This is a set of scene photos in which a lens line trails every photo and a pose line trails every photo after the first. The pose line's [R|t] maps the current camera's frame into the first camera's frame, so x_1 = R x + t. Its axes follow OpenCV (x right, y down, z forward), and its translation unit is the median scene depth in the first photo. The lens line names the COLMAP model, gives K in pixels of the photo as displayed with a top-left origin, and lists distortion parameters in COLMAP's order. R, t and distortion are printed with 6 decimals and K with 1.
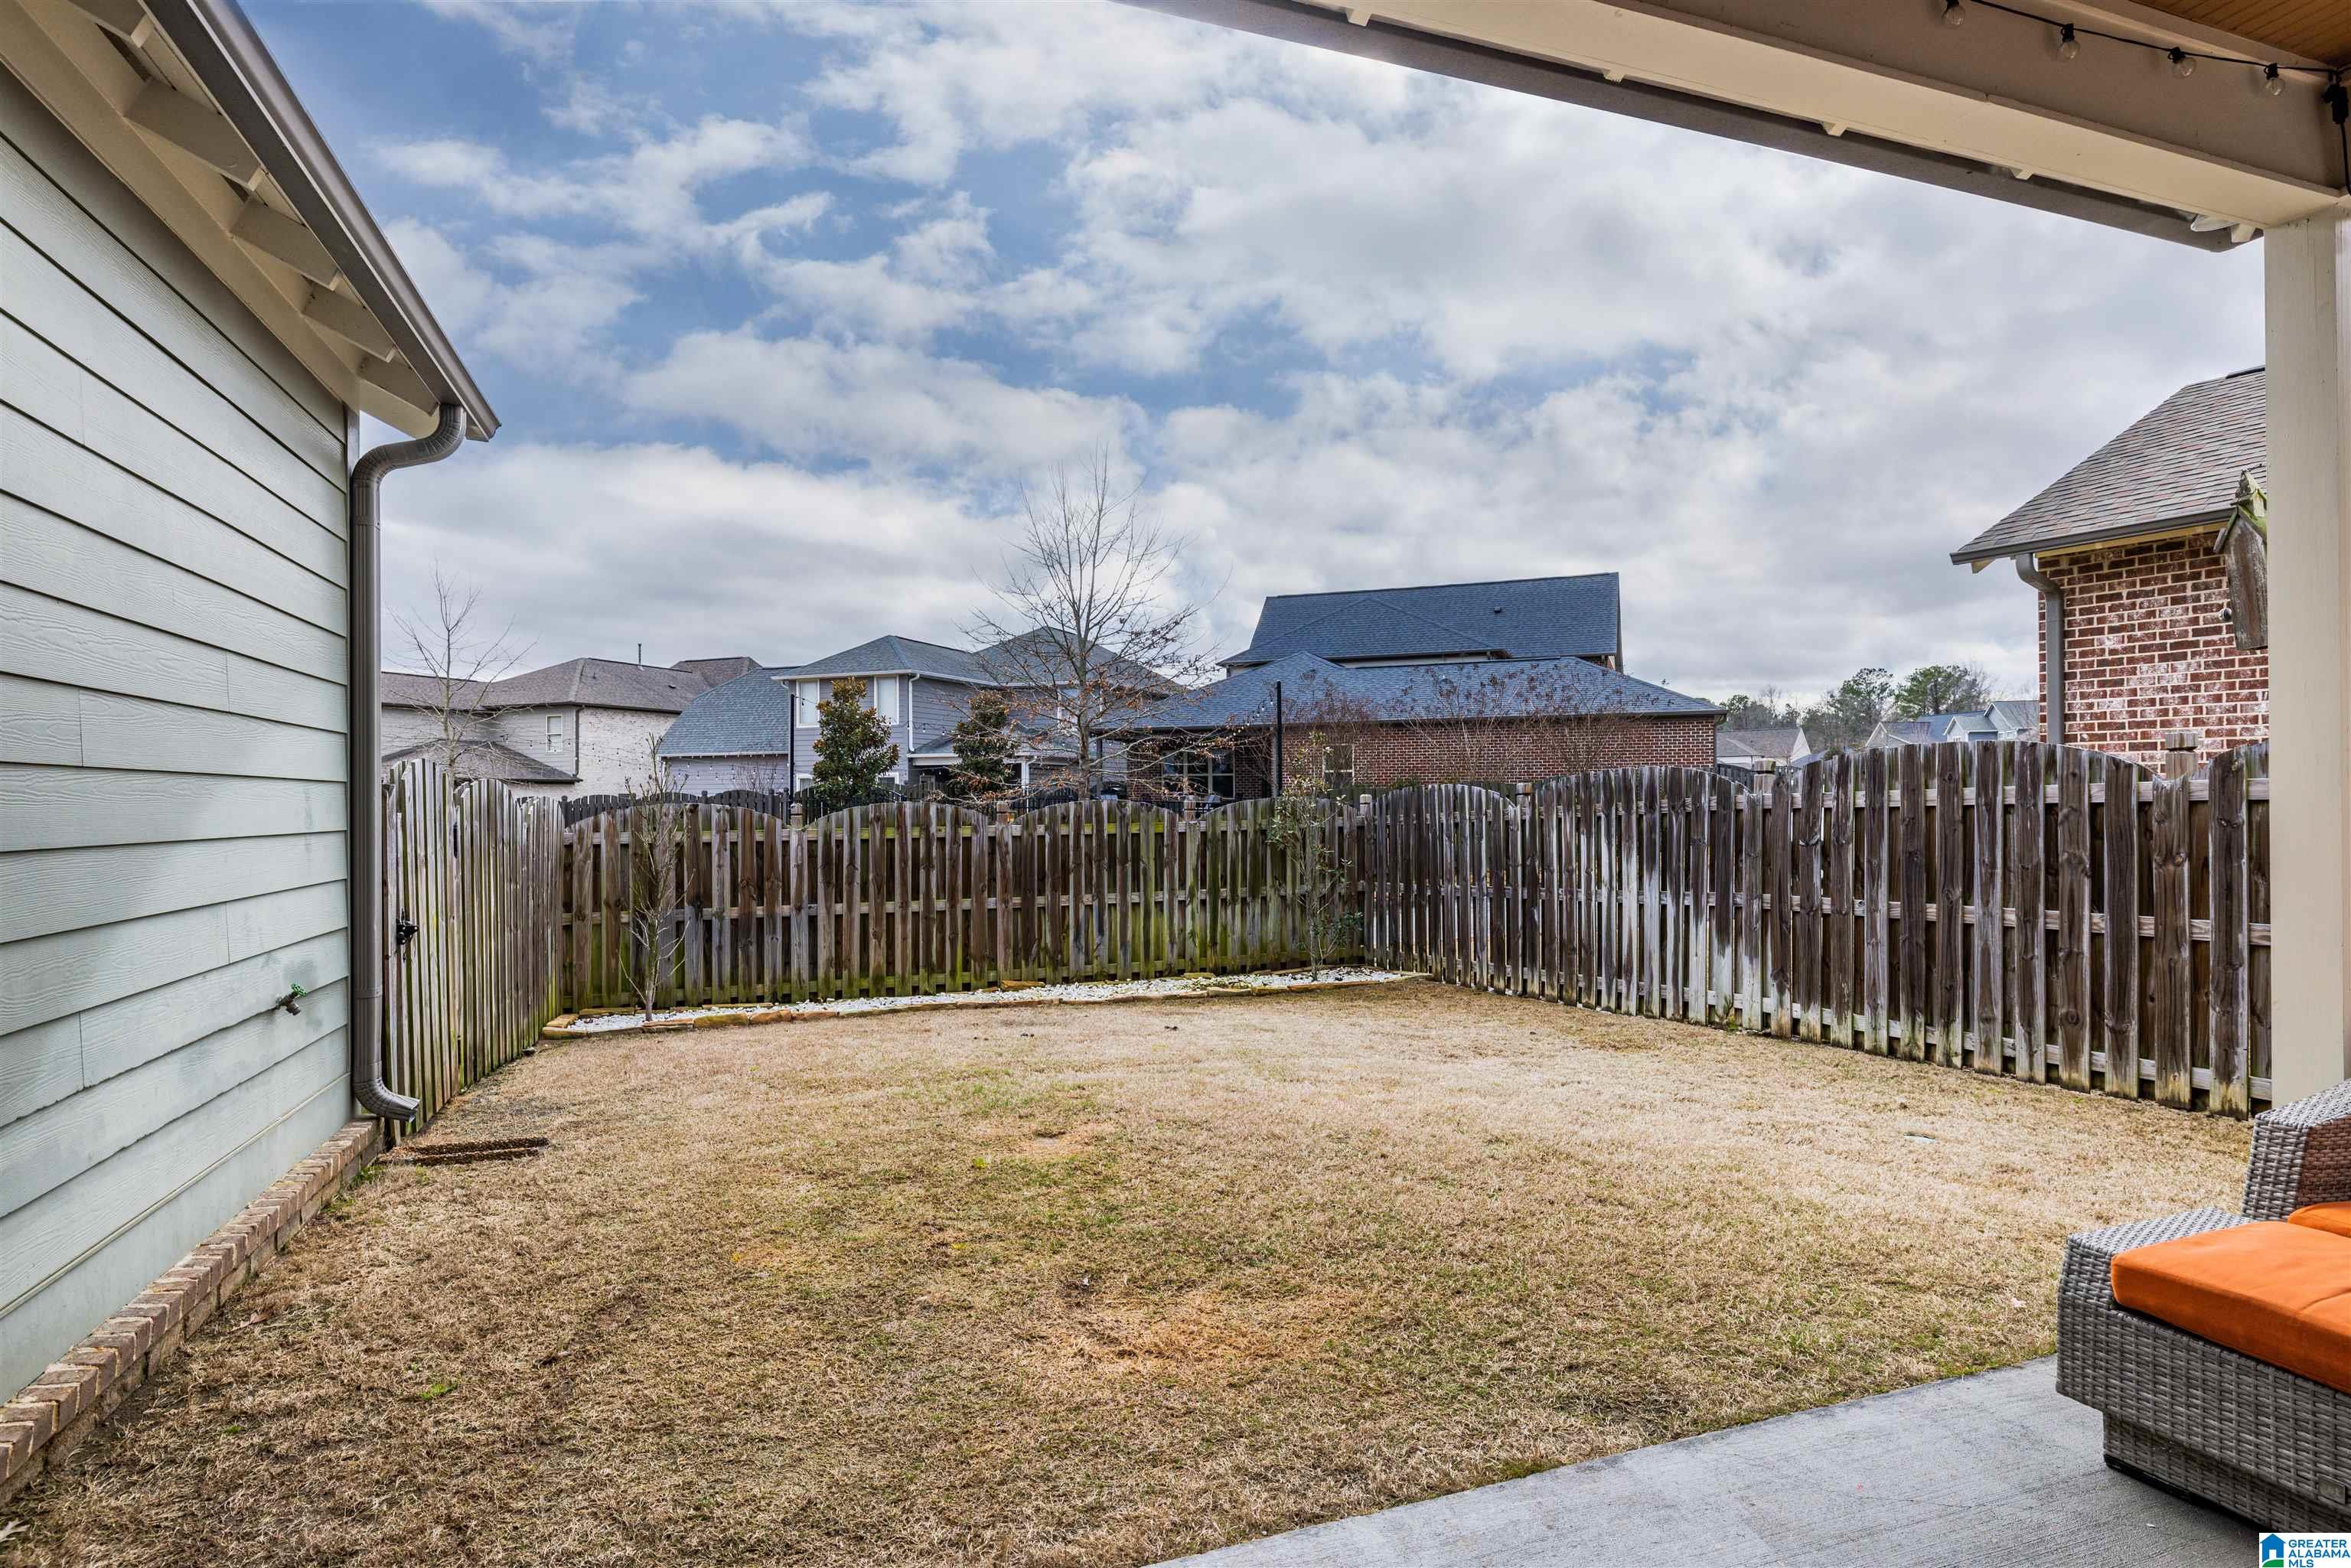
lens RADIAL K [[1223.8, 0, 1197.1], [0, 1223.8, 801.0], [0, 0, 1]] dist [-0.002381, 0.000935]
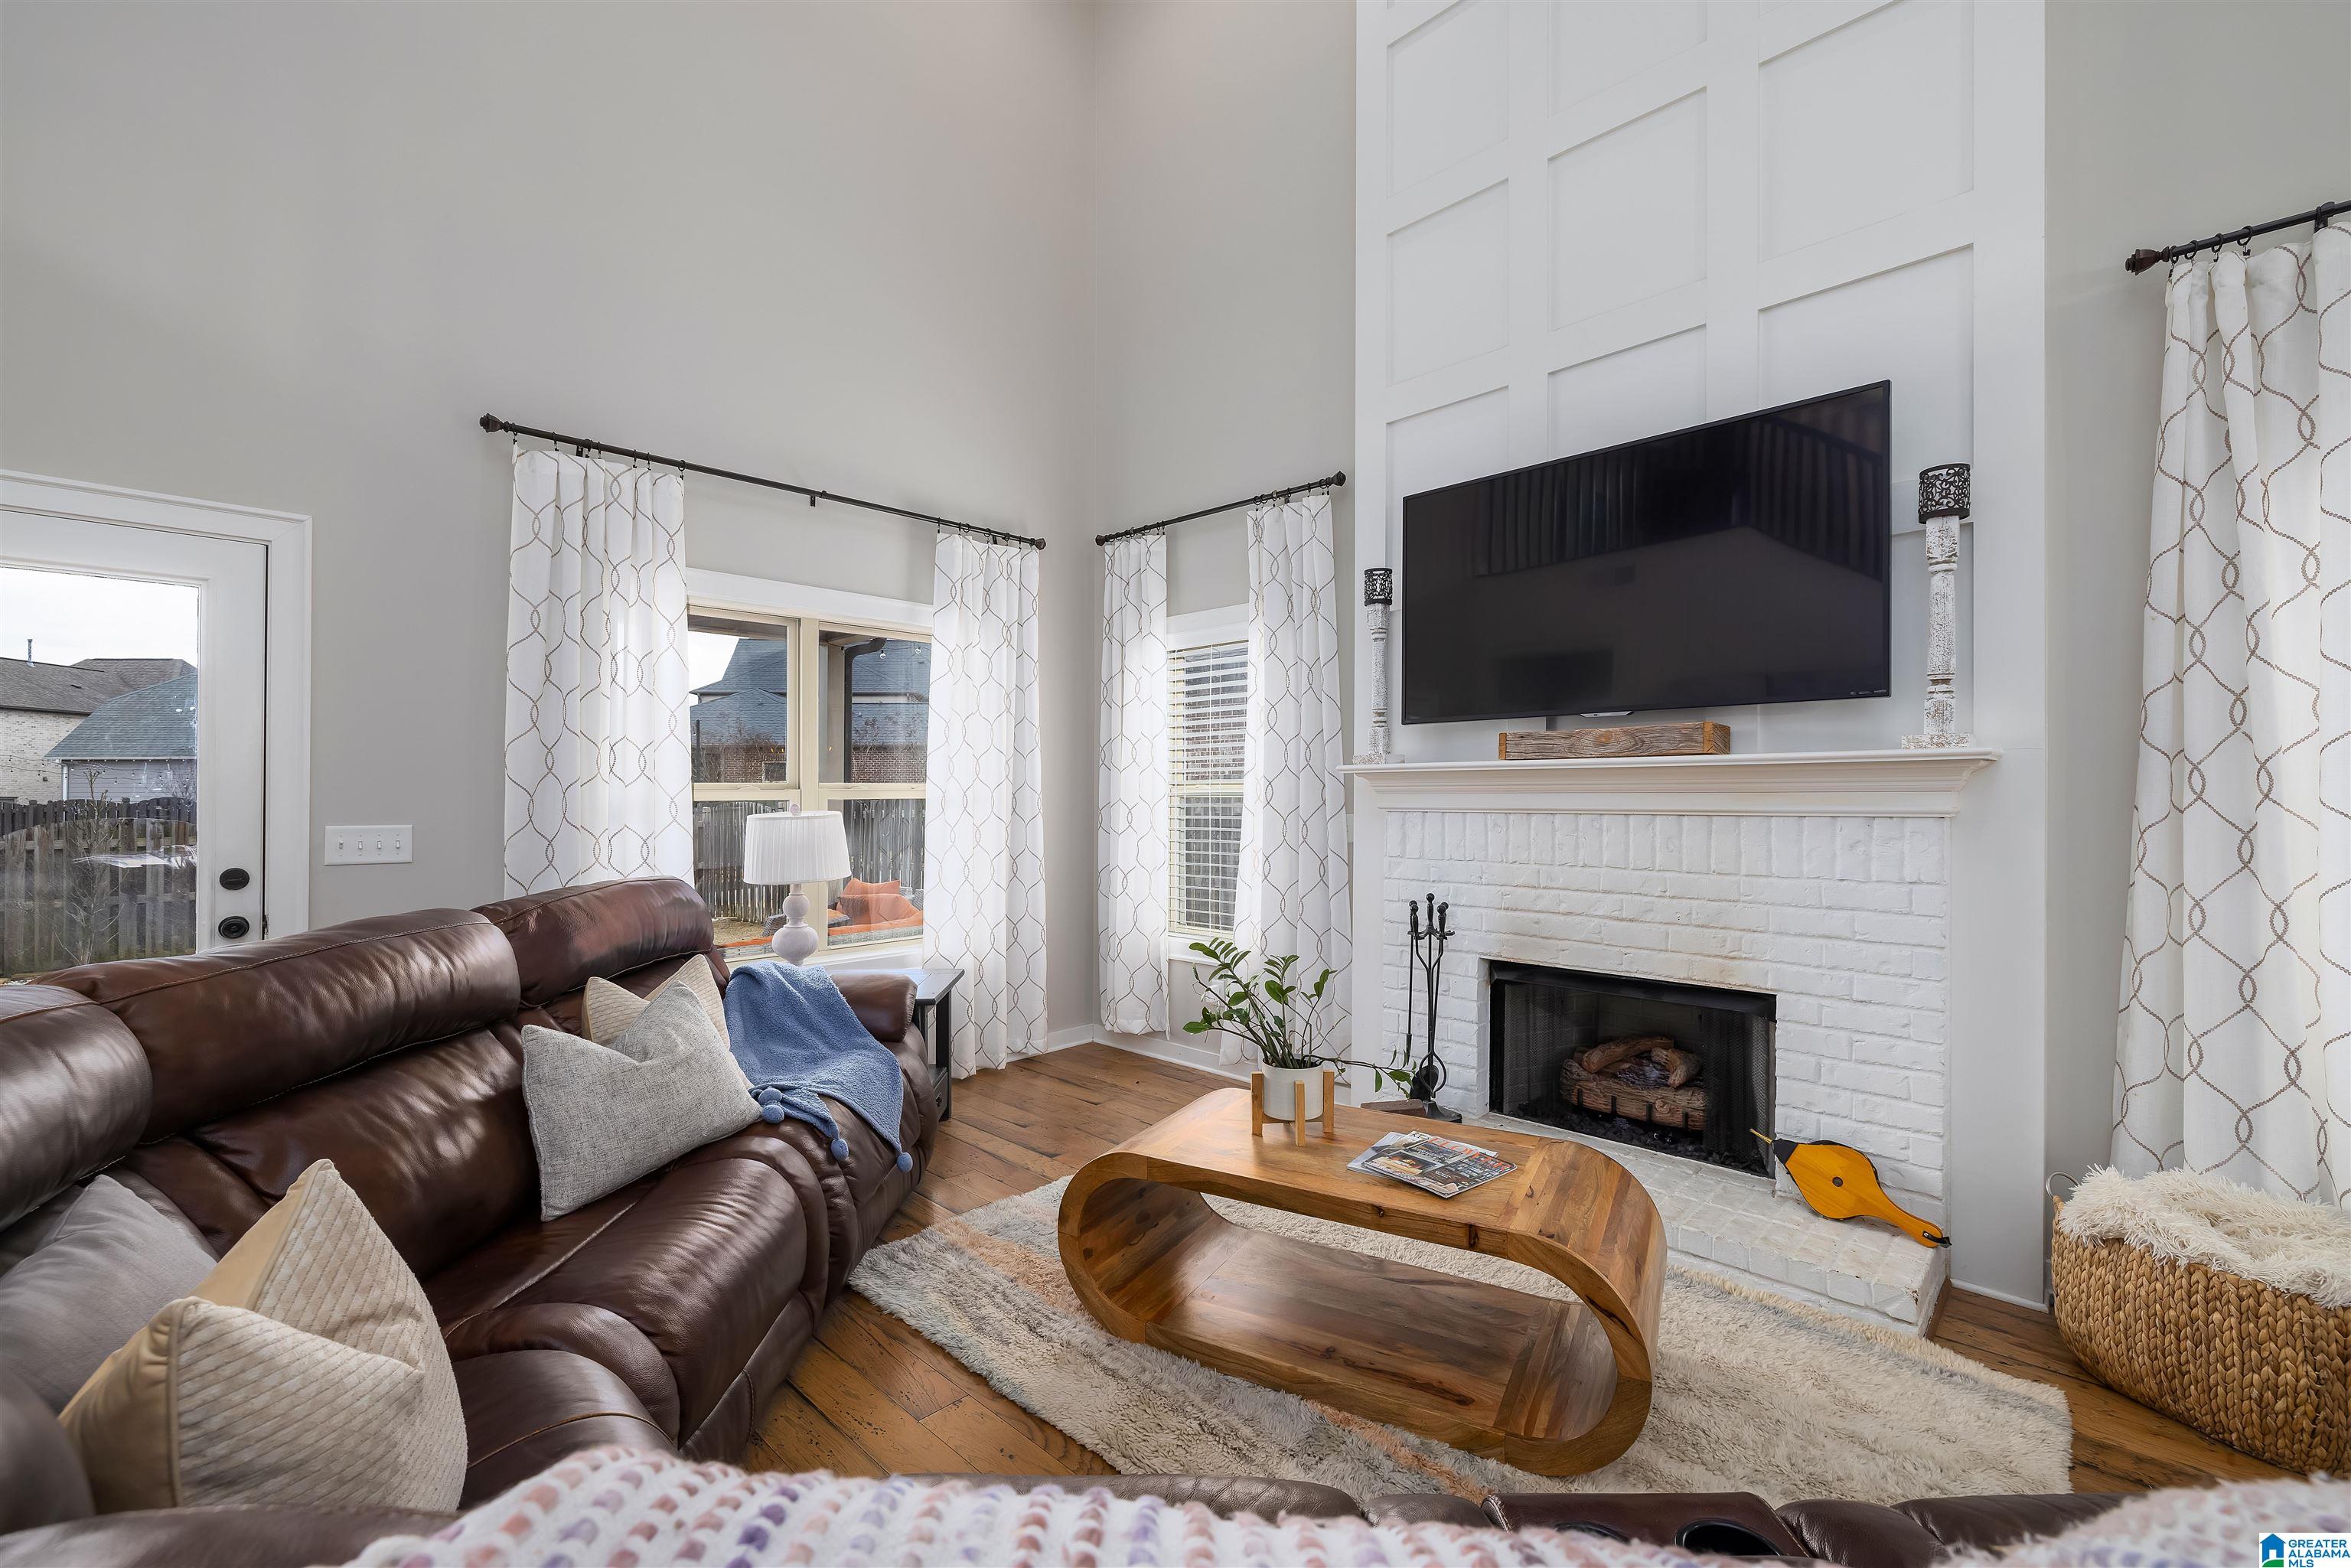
lens RADIAL K [[970.2, 0, 1179.1], [0, 970.2, 767.7], [0, 0, 1]] dist [-0.001847, -0.001857]
pose [[0.899817, 0.009859, 0.436156, 0.163074], [0.003866, 0.999525, -0.030568, -0.015829], [-0.436250, 0.029192, 0.899352, -0.457685]]
